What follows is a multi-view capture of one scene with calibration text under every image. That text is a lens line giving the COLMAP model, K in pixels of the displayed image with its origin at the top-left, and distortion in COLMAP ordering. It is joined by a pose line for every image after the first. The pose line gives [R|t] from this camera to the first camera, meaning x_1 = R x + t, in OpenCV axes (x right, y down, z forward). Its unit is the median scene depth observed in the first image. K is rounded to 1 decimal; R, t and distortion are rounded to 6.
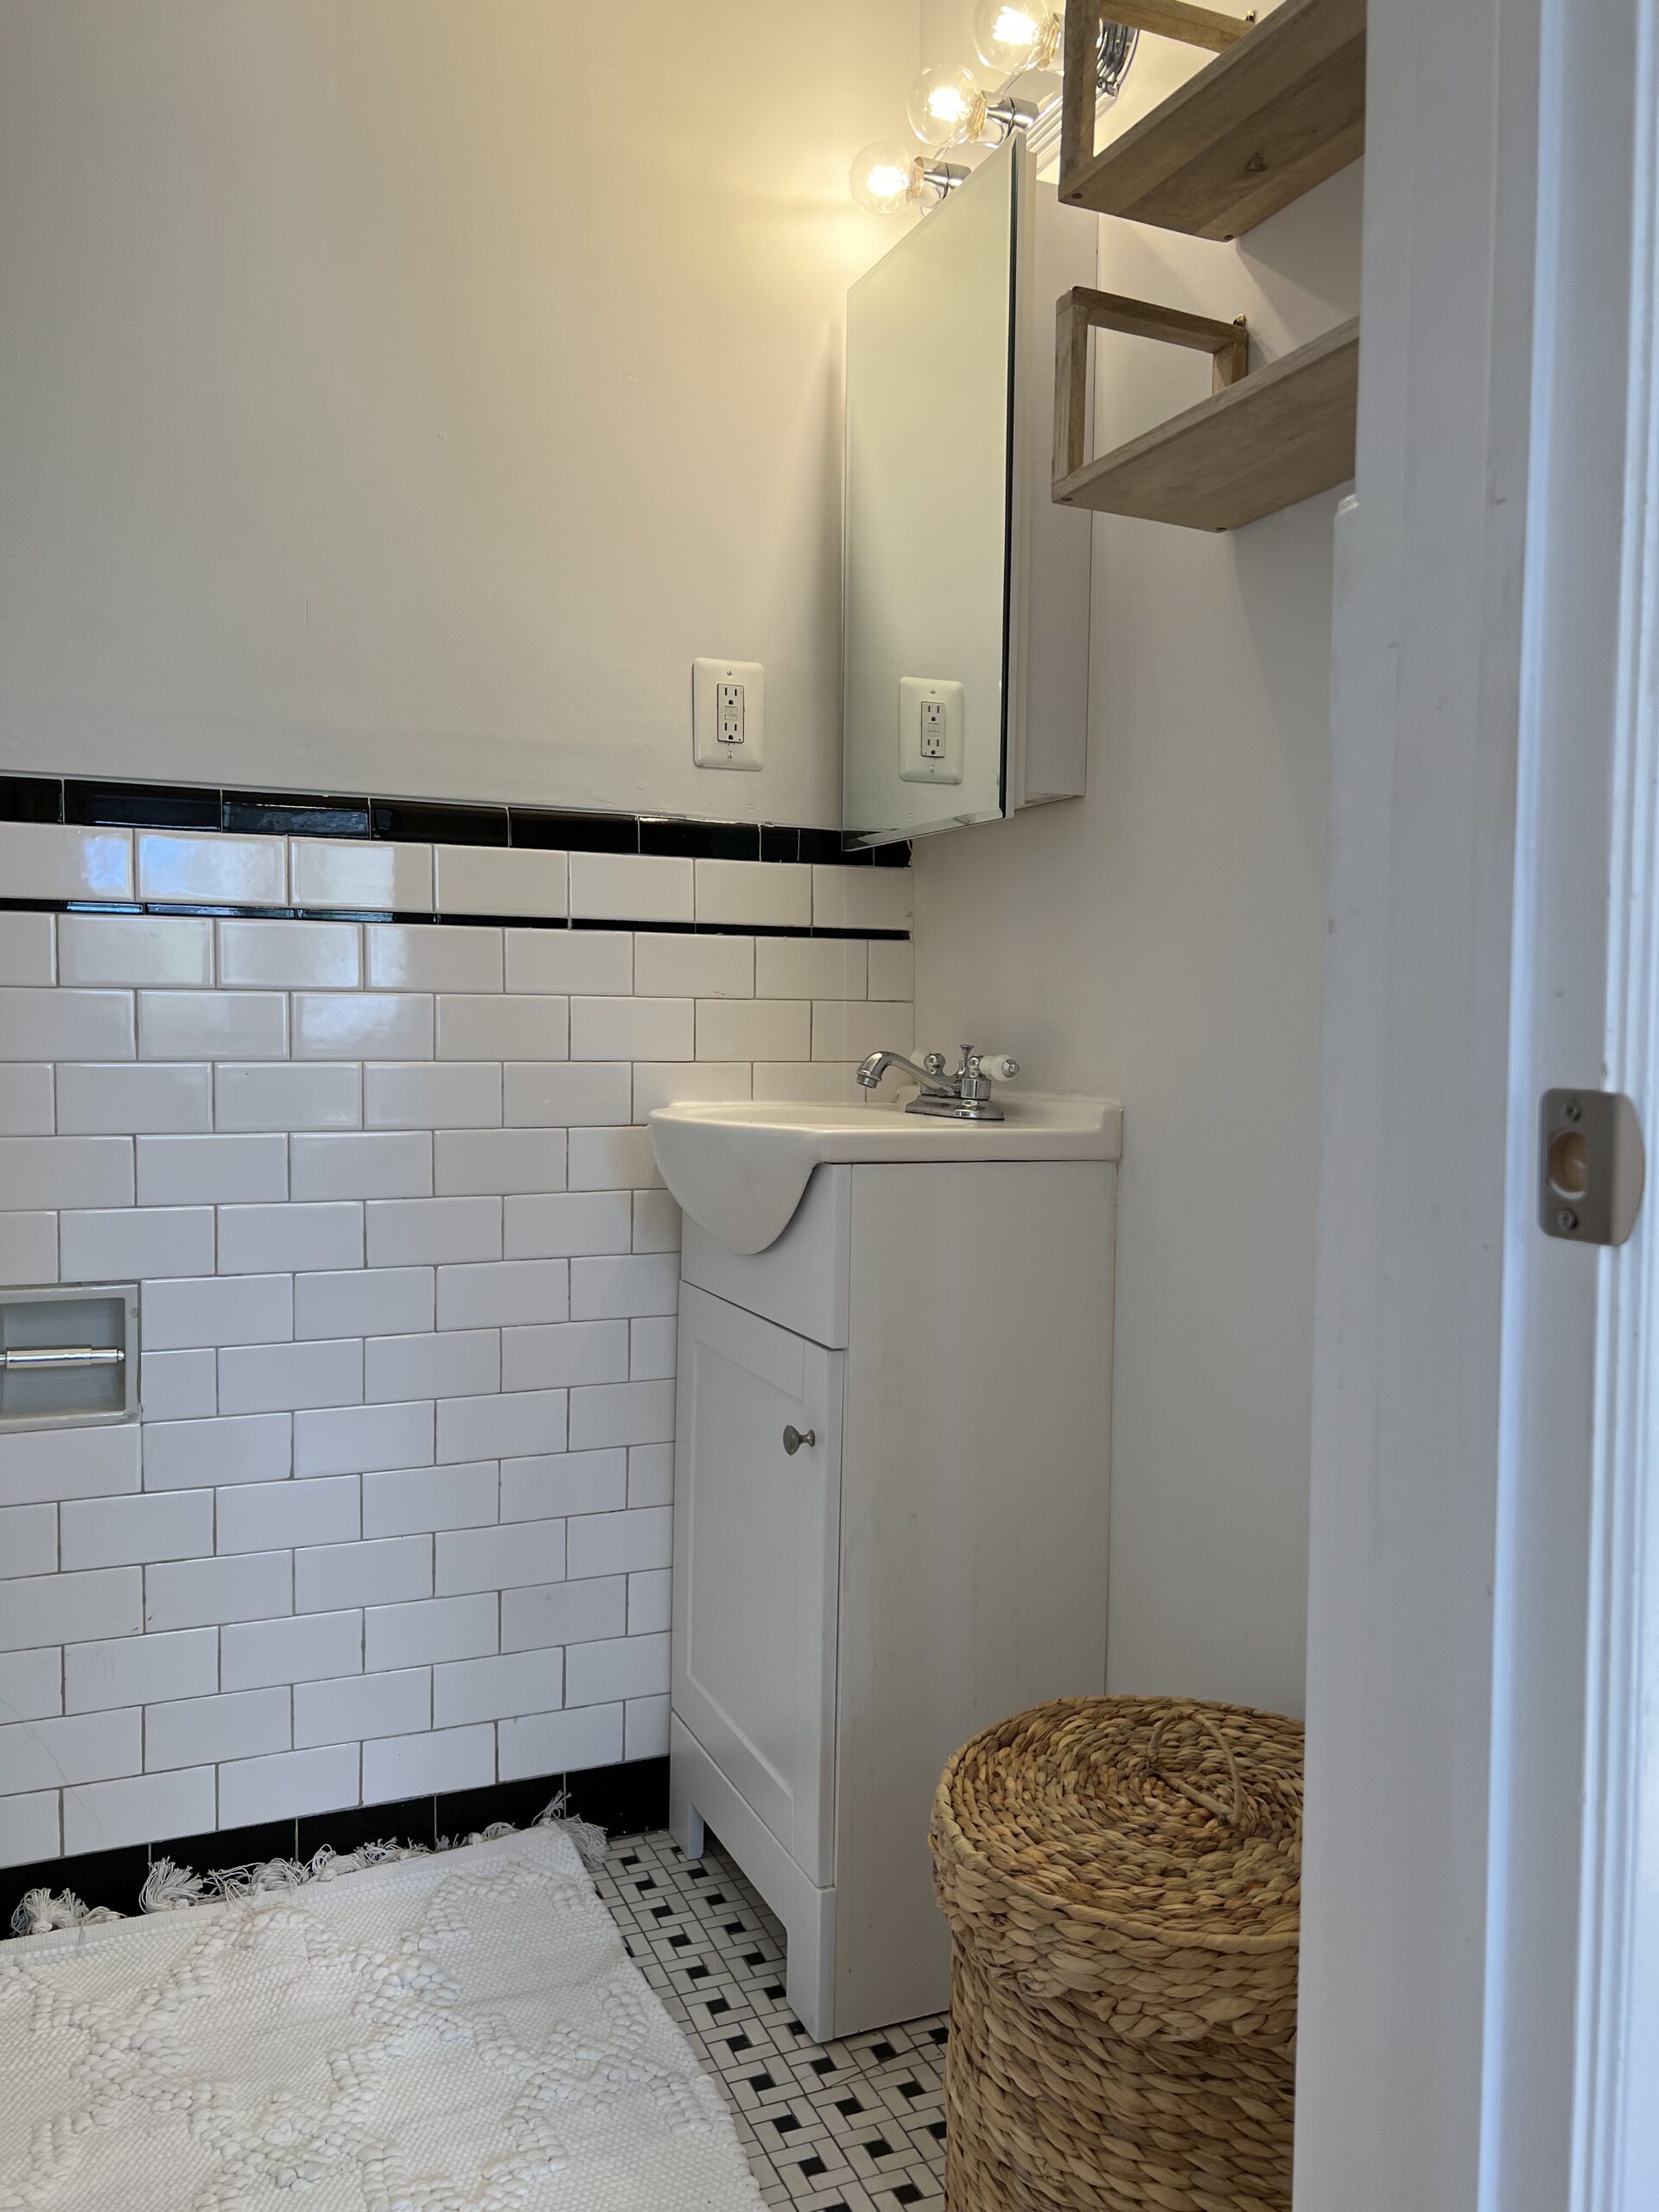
lens RADIAL K [[1659.5, 0, 827.8], [0, 1659.5, 1117.5], [0, 0, 1]] dist [0.063296, -0.088783]
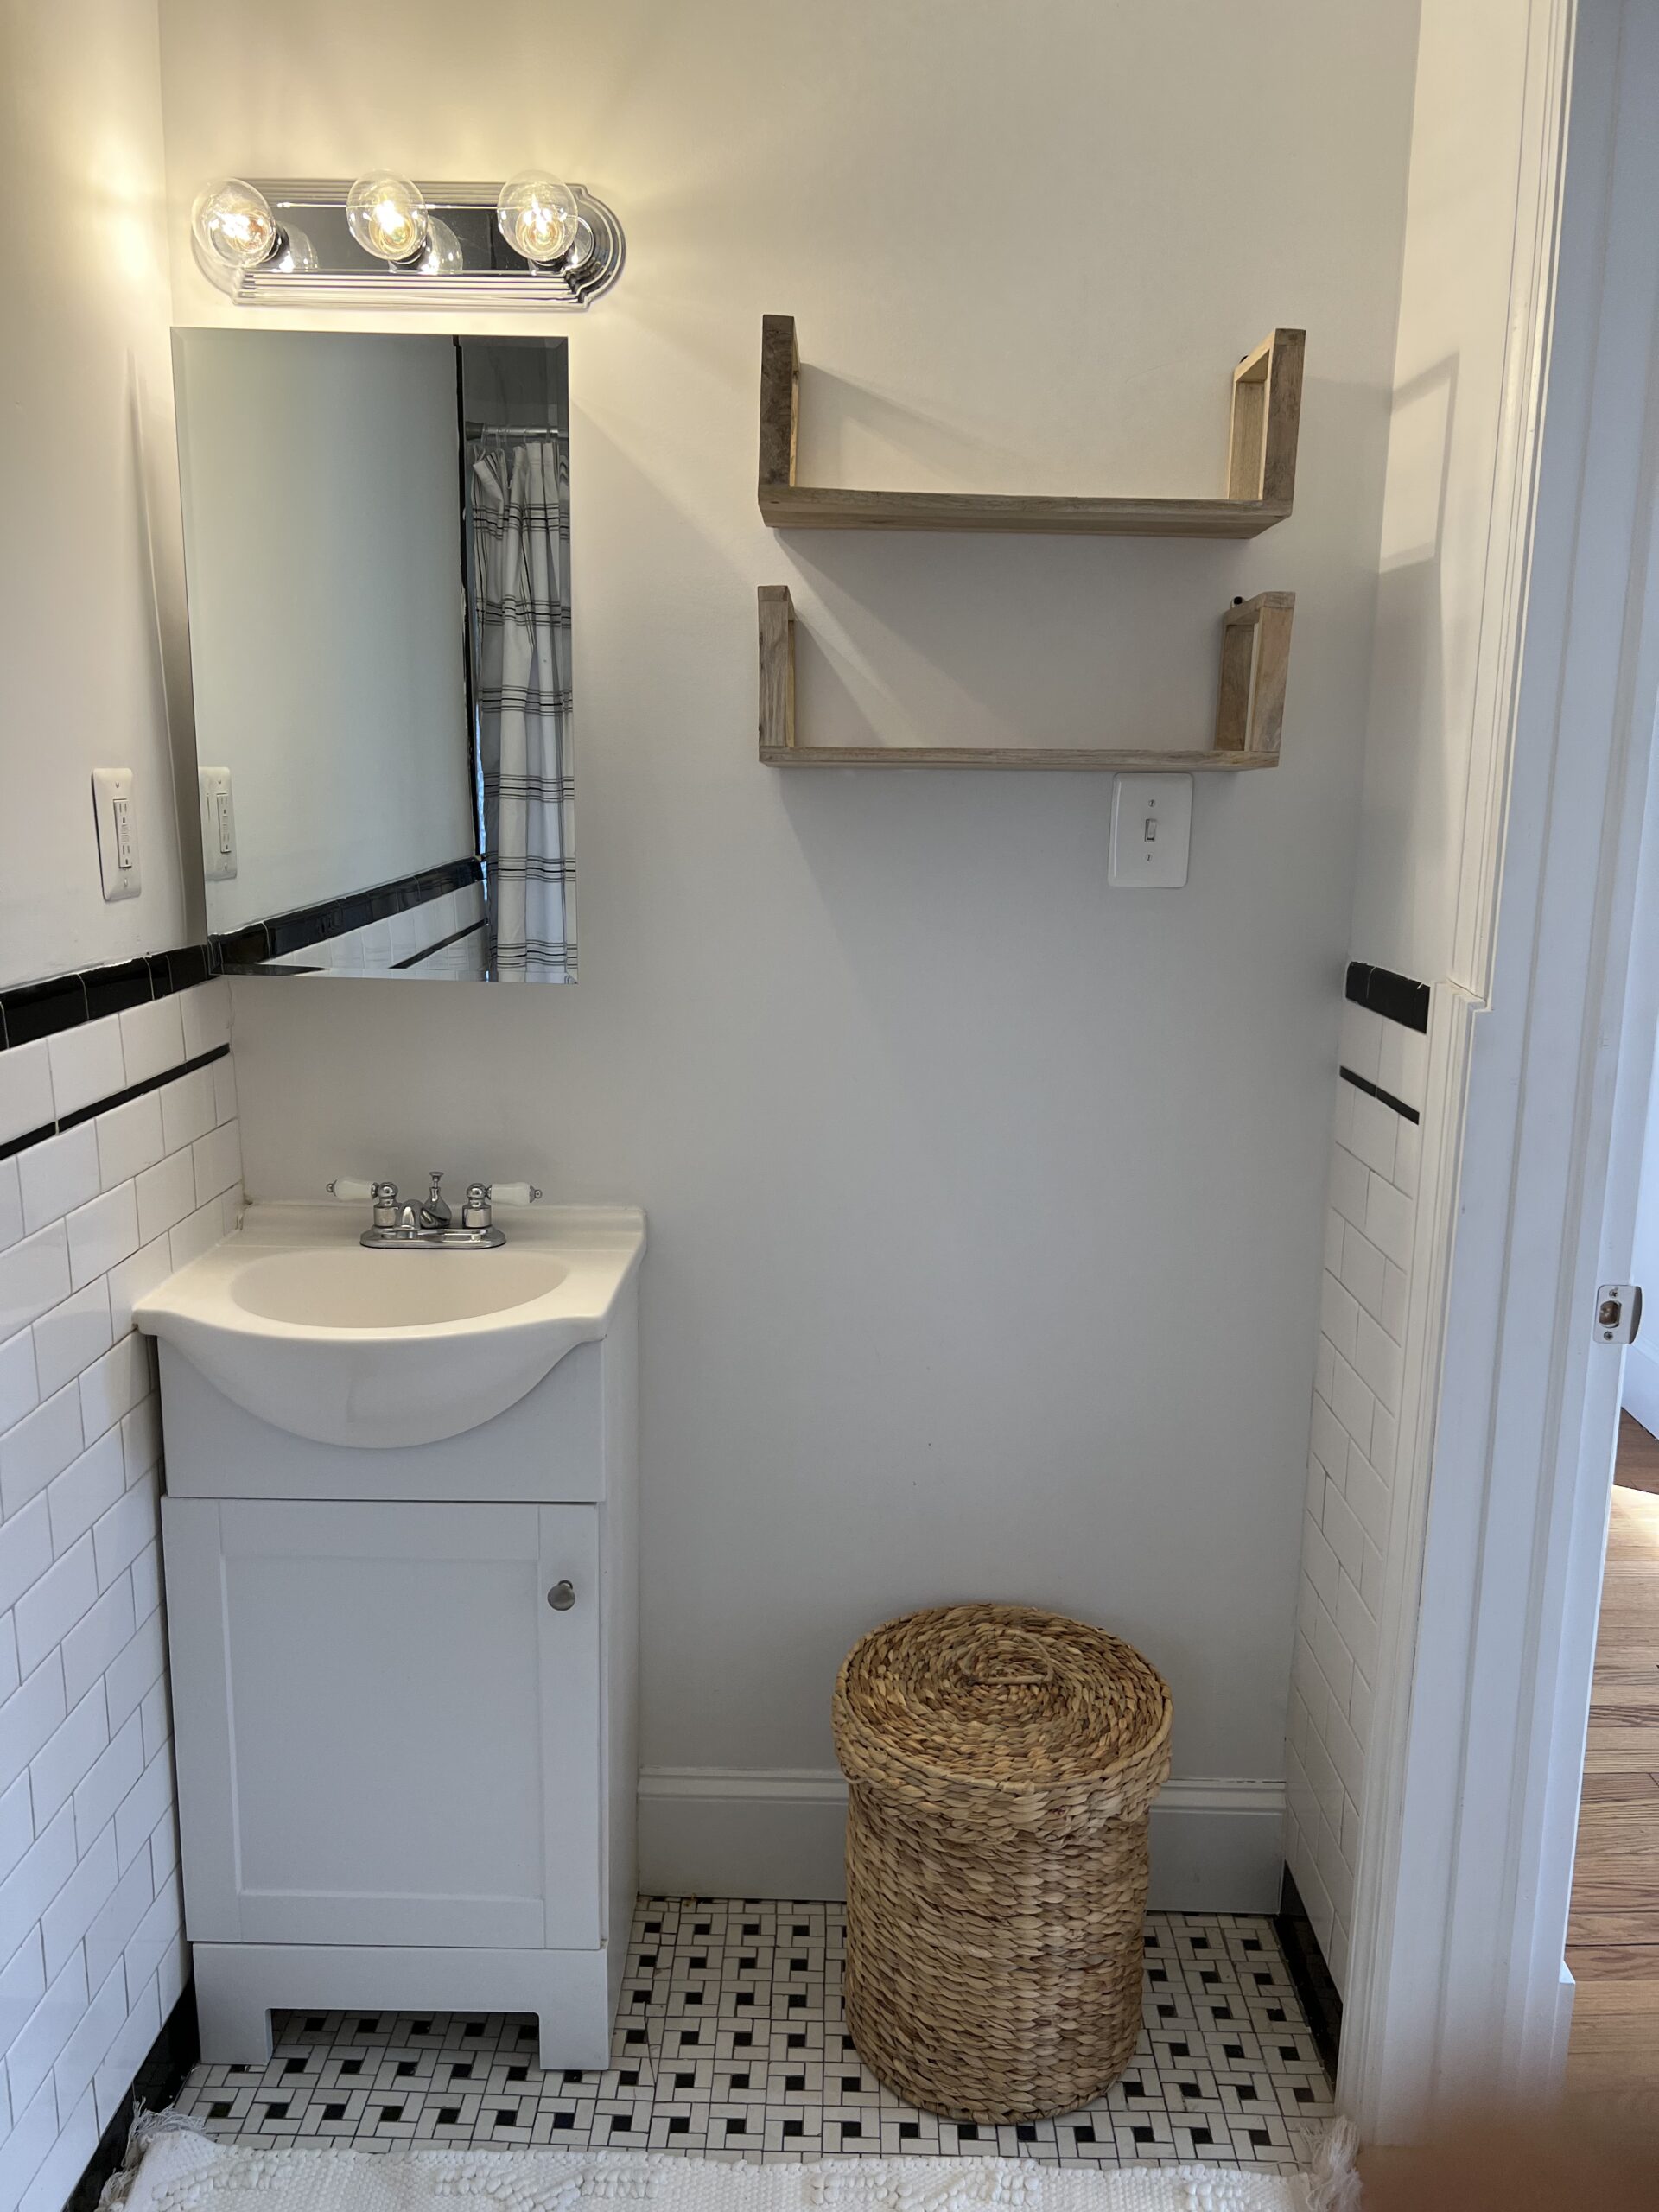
lens RADIAL K [[1668.6, 0, 829.5], [0, 1668.6, 1106.0], [0, 0, 1]] dist [0.048838, -0.044957]
pose [[0.406352, -0.185519, 0.894685, -0.764304], [0.041075, 0.981890, 0.184945, -0.275027], [-0.912793, -0.038404, 0.406613, 0.364547]]
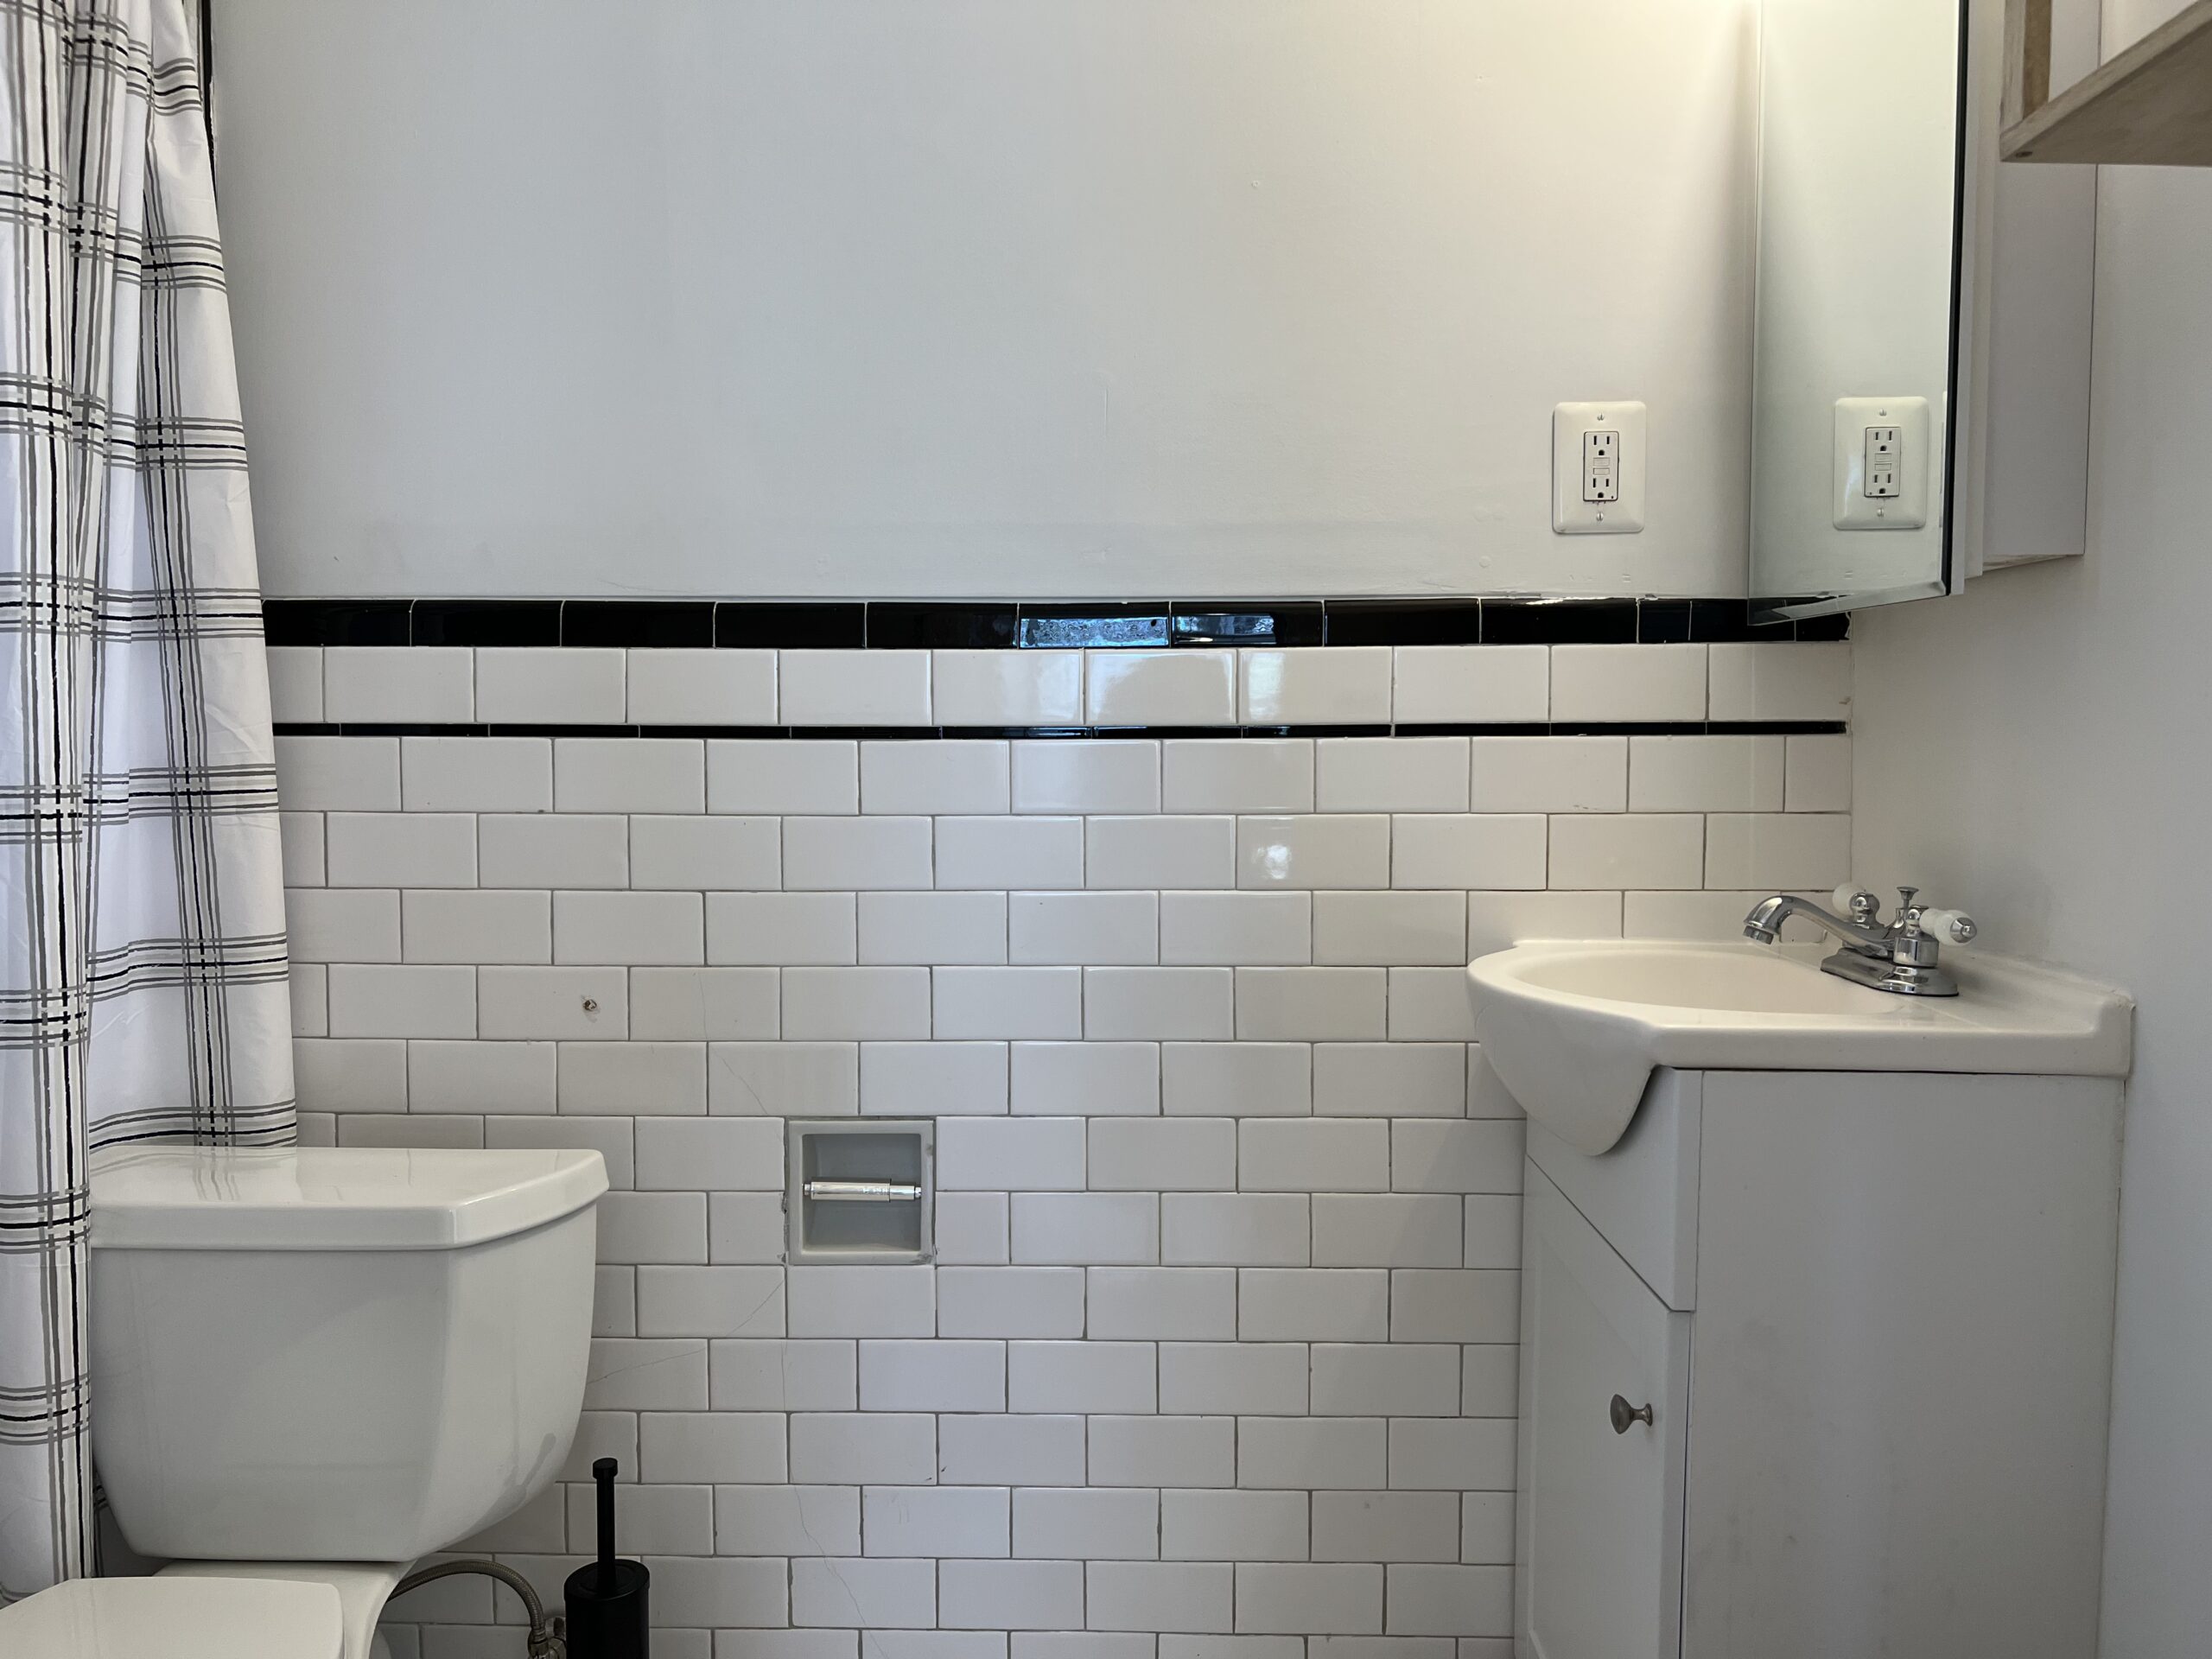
lens RADIAL K [[1668.6, 0, 1101.7], [0, 1668.6, 835.6], [0, 0, 1]] dist [0.048838, -0.044957]
pose [[0.907612, 0.014088, -0.419573, 0.074416], [-0.012799, 0.999901, 0.005886, -0.069132], [0.419614, 0.000028, 0.907703, 0.163396]]
